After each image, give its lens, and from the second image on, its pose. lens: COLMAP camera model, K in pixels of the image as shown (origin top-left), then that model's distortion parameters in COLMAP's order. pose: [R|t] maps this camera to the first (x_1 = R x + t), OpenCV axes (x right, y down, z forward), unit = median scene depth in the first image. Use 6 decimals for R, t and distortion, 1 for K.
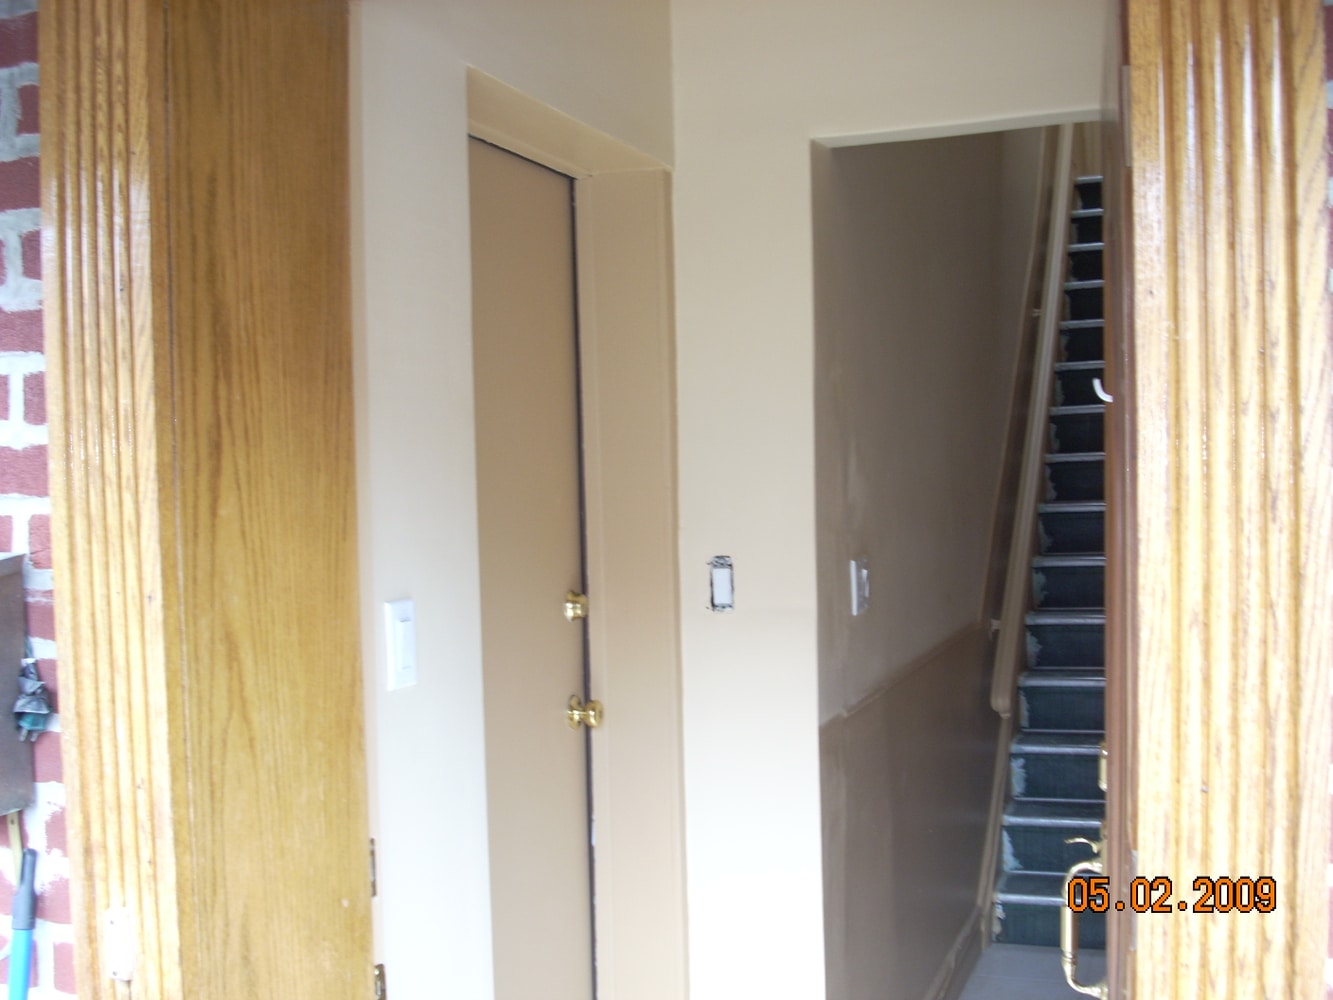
lens RADIAL K [[1537.4, 0, 666.3], [0, 1537.4, 534.1], [0, 0, 1]] dist [-0.131682, 0.068851]
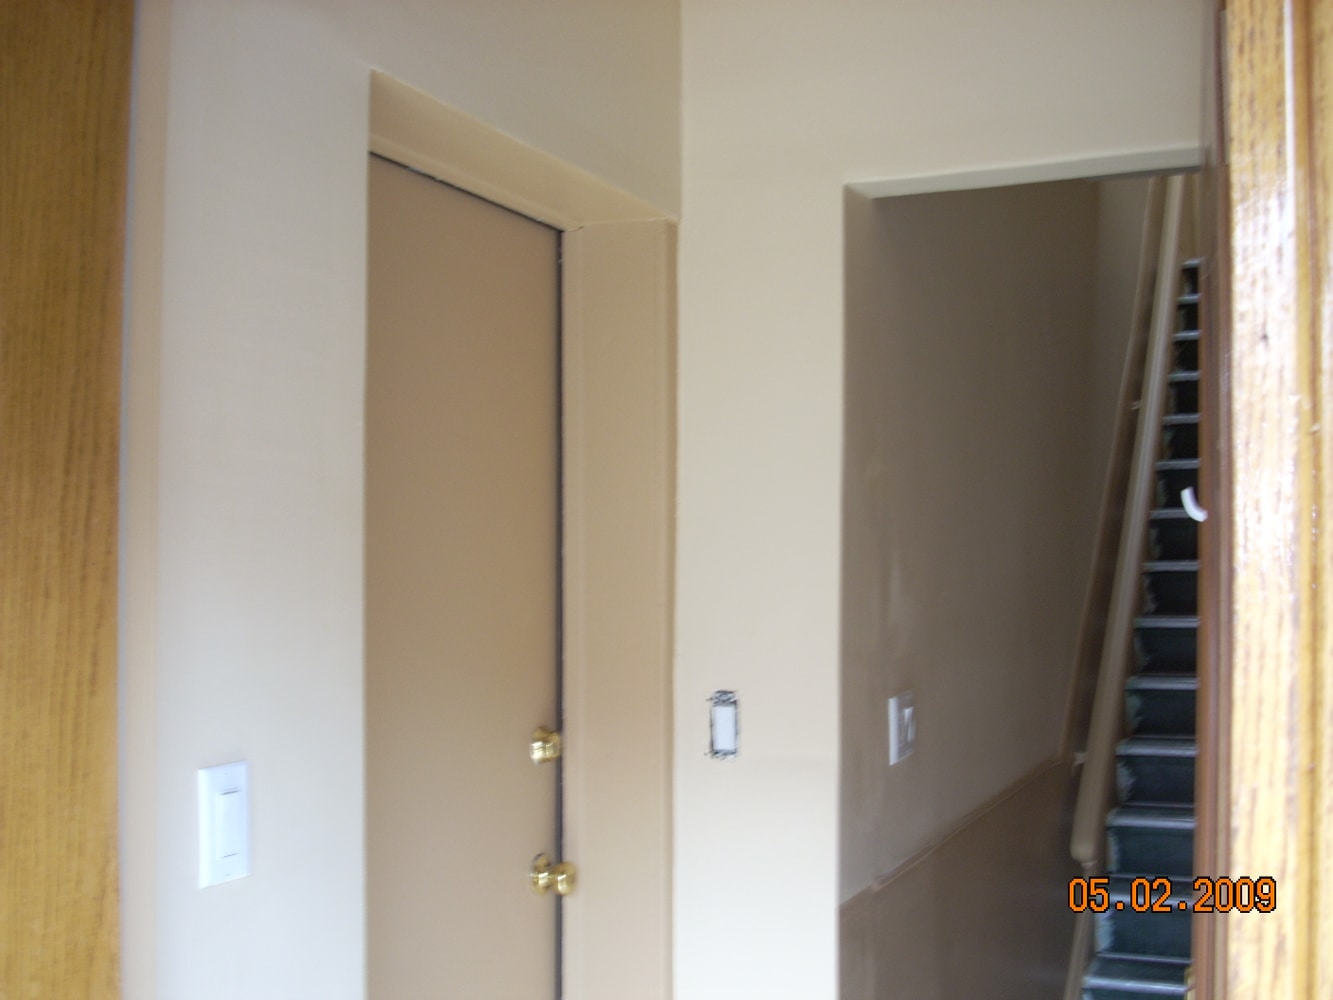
lens RADIAL K [[1537.4, 0, 666.3], [0, 1537.4, 534.1], [0, 0, 1]] dist [-0.131682, 0.068851]
pose [[0.997358, 0.025078, -0.068173, 0.073333], [-0.028911, 0.998022, -0.055830, -0.028201], [0.066638, 0.057654, 0.996110, 0.228558]]
